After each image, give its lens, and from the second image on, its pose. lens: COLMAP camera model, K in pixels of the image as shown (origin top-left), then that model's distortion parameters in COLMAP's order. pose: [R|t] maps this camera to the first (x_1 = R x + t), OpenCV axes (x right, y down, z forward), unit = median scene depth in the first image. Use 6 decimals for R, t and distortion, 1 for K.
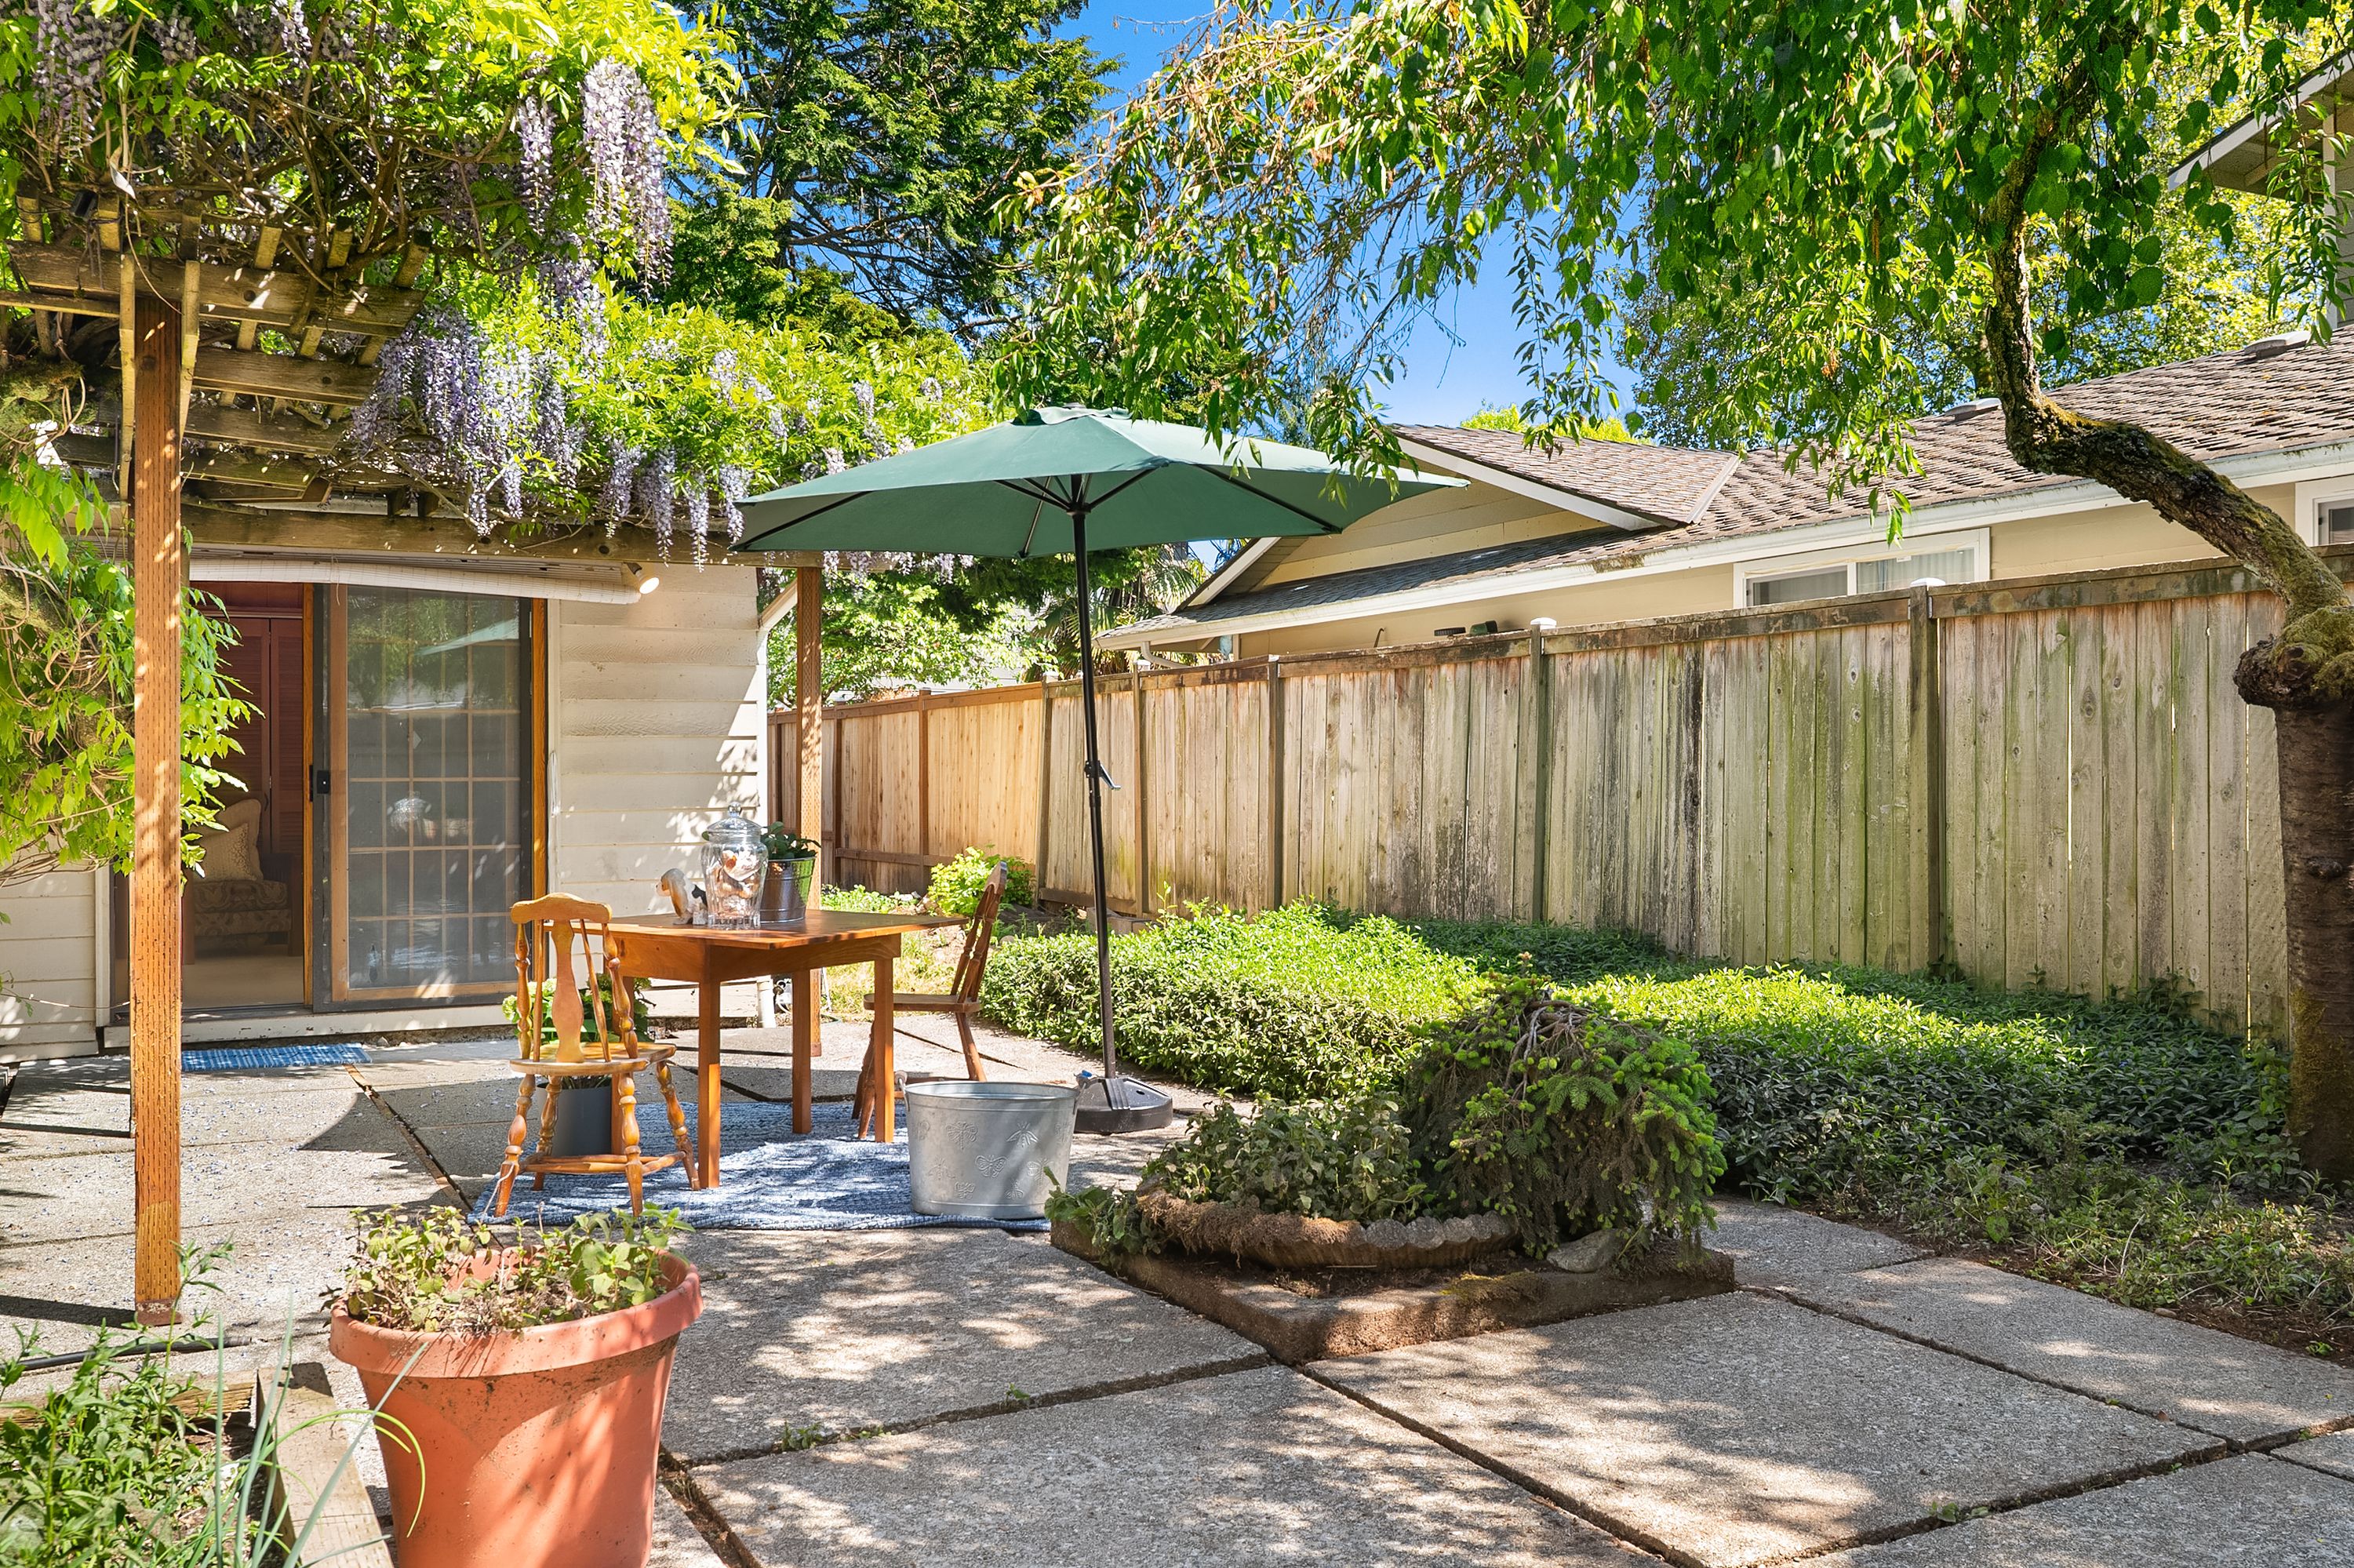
lens RADIAL K [[1972.3, 0, 1134.9], [0, 1972.3, 788.4], [0, 0, 1]] dist [0.024953, -0.000039]
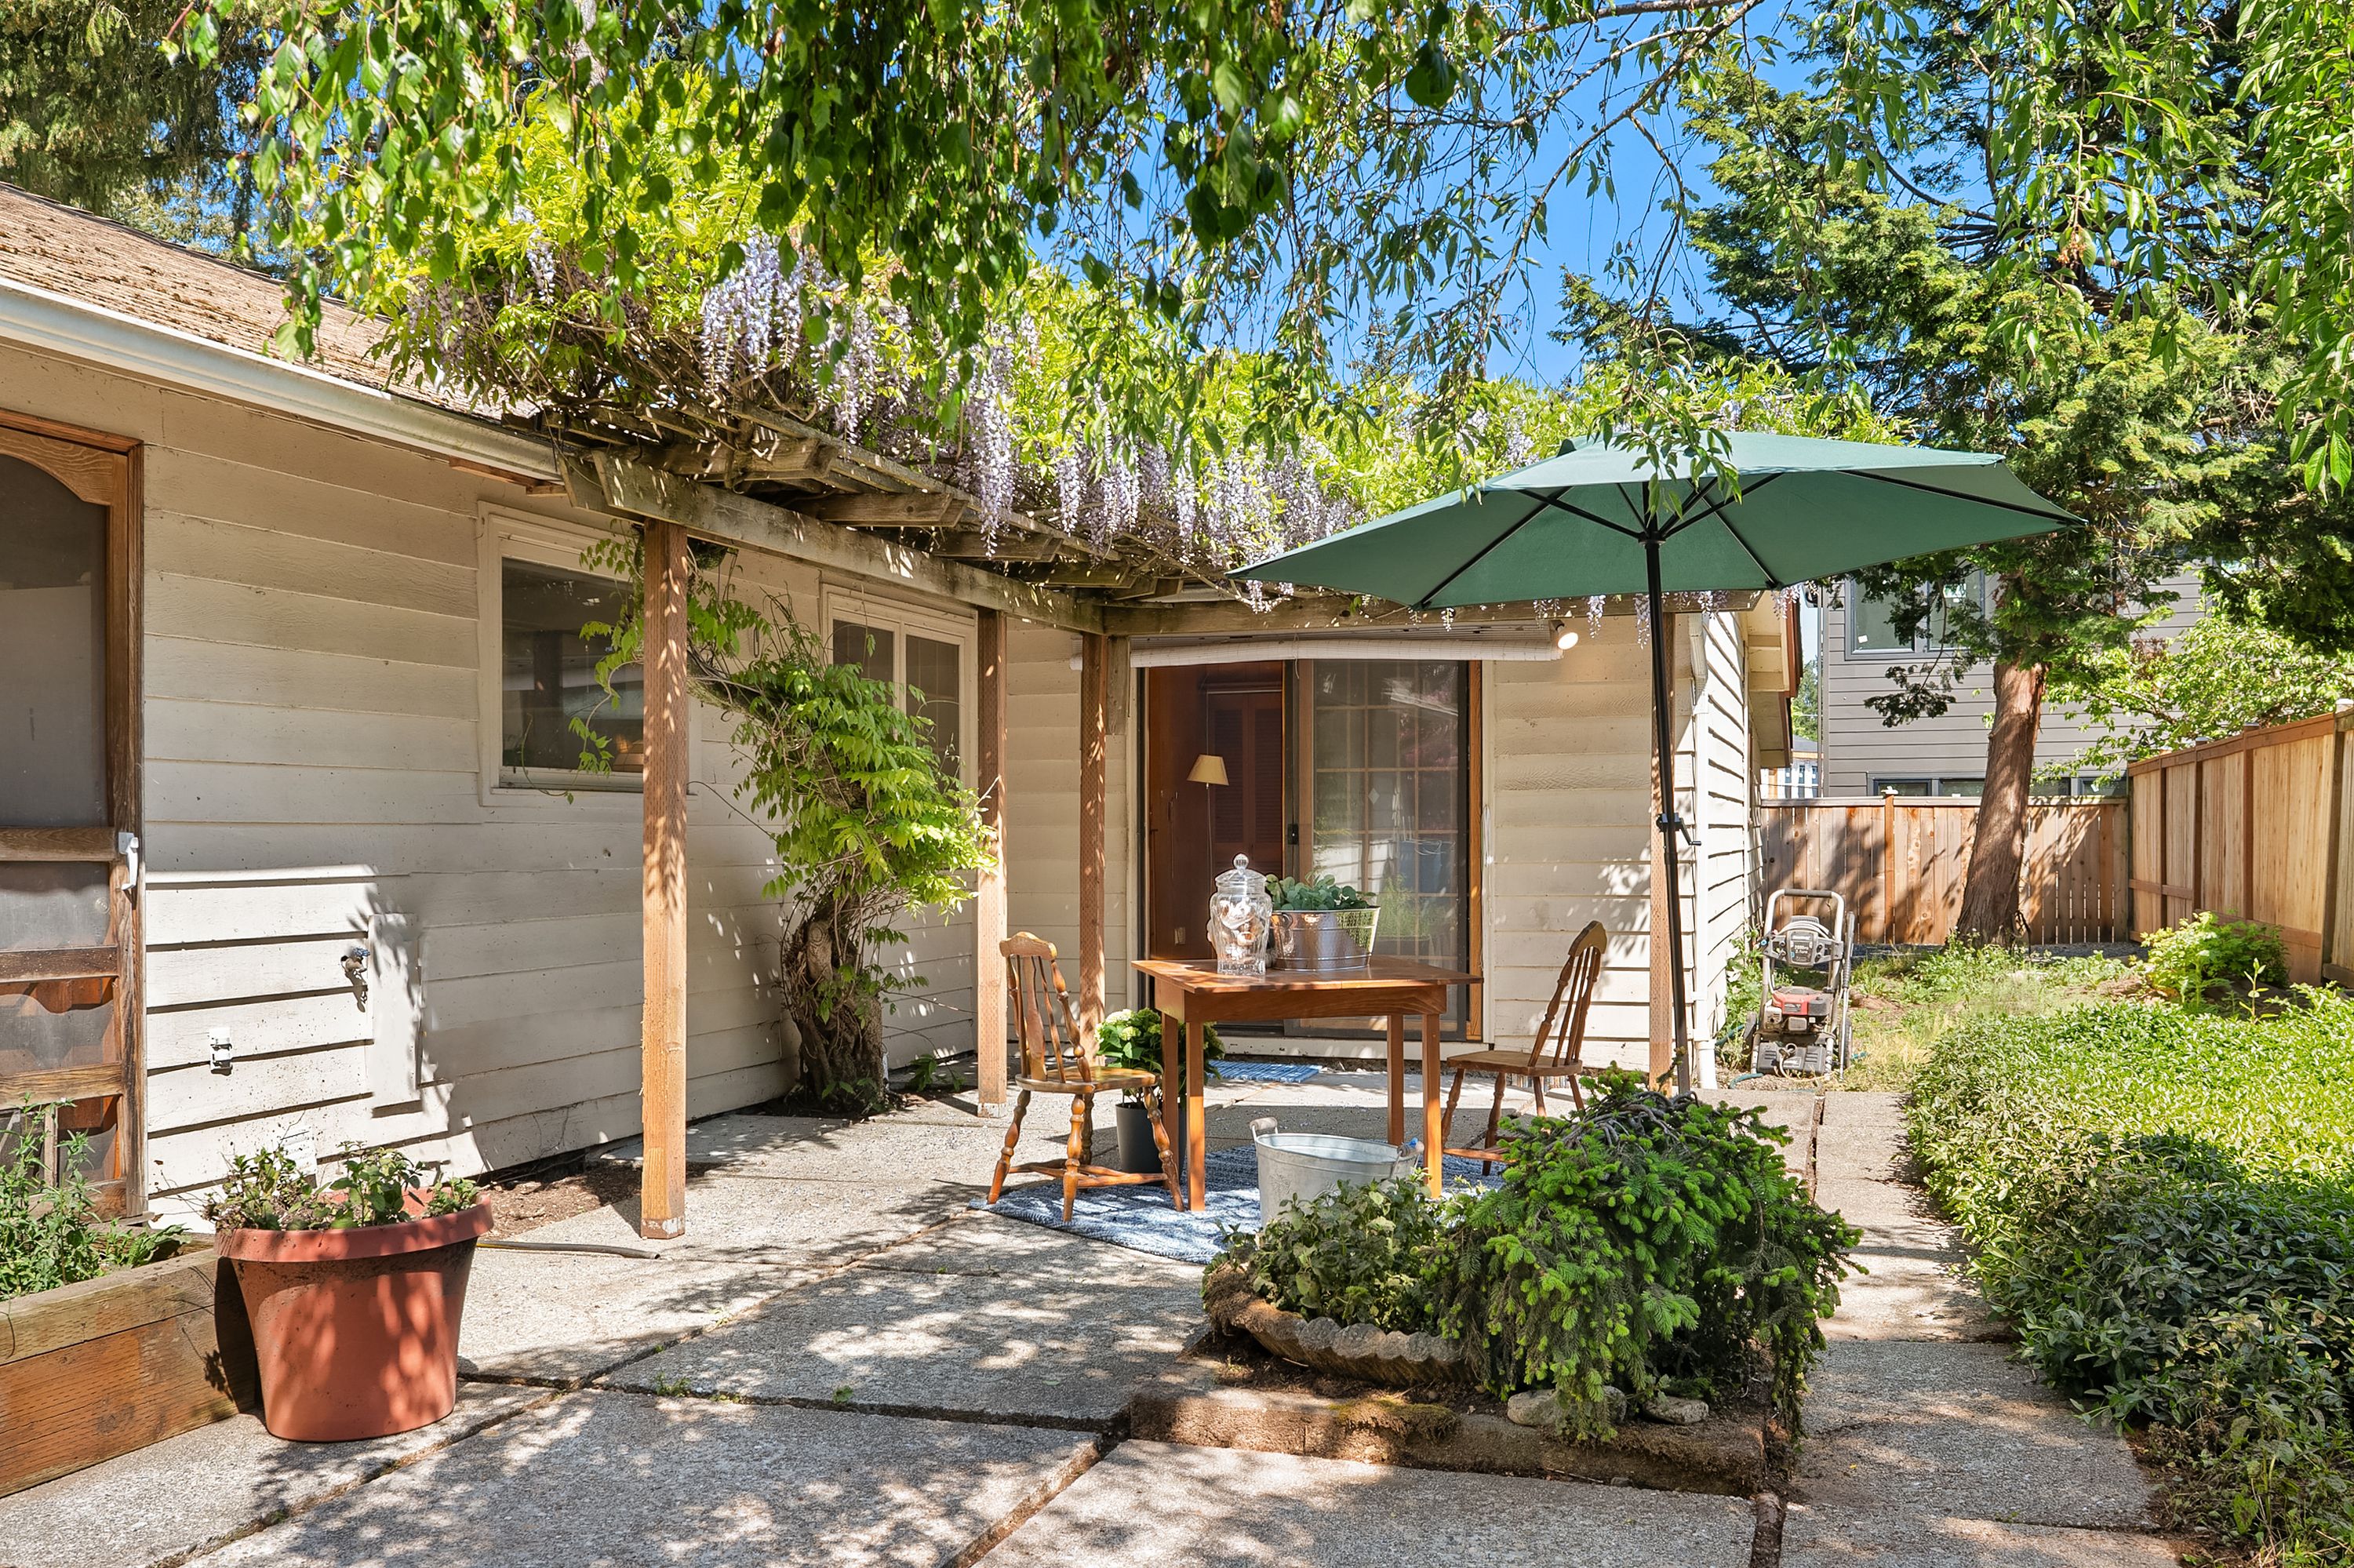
lens RADIAL K [[1972.3, 0, 1134.9], [0, 1972.3, 788.4], [0, 0, 1]] dist [0.024953, -0.000039]
pose [[0.694947, -0.016190, -0.718878, 0.753875], [-0.002354, 0.999690, -0.024790, -0.001804], [0.719057, 0.018920, 0.694694, 0.311319]]
